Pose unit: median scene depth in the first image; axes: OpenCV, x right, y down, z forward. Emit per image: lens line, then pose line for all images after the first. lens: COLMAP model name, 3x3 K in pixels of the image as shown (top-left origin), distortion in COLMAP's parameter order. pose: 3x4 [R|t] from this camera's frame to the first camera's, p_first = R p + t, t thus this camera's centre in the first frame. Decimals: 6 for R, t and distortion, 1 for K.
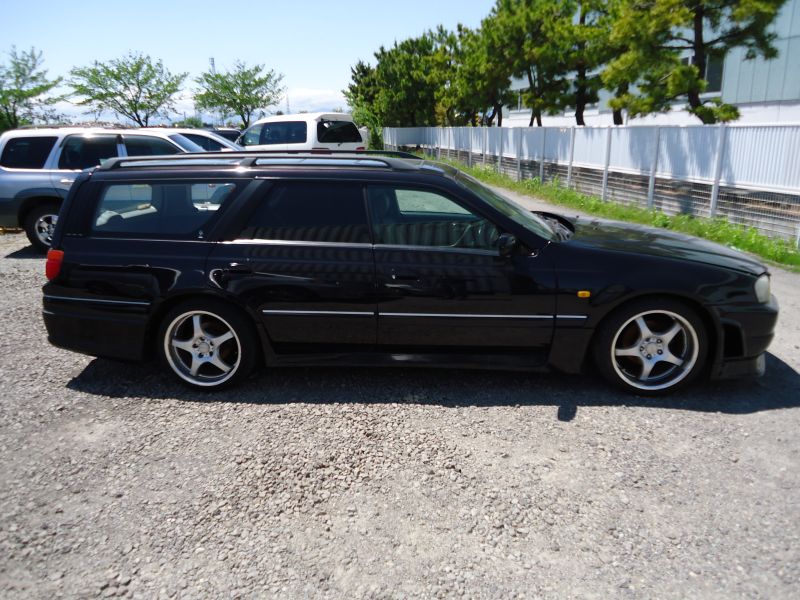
lens RADIAL K [[596.7, 0, 395.4], [0, 596.7, 302.2], [0, 0, 1]] dist [-0.006134, 0.002313]
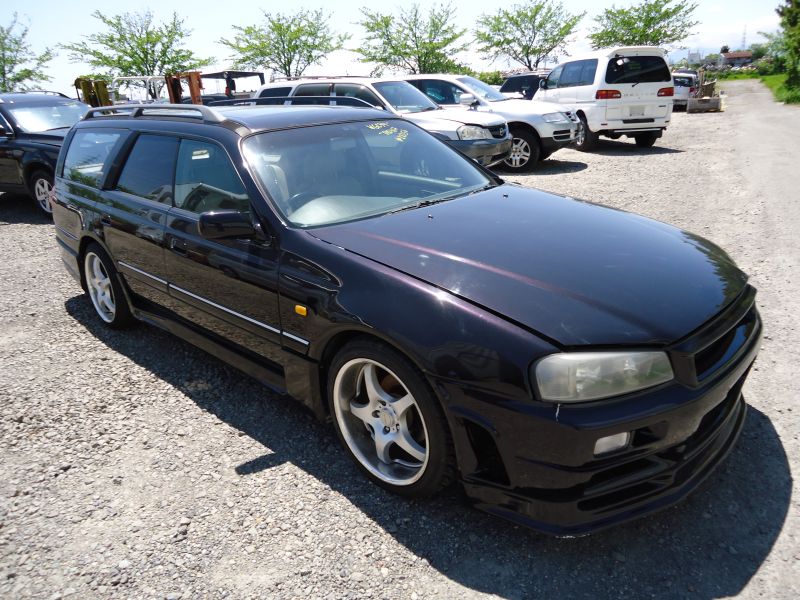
lens RADIAL K [[596.7, 0, 400.0], [0, 596.7, 300.5], [0, 0, 1]] dist [-0.006134, 0.002313]
pose [[0.760899, 0.194432, -0.619055, 0.110609], [-0.142293, 0.980827, 0.133160, -0.017434], [0.633076, -0.013234, 0.773977, 0.073474]]
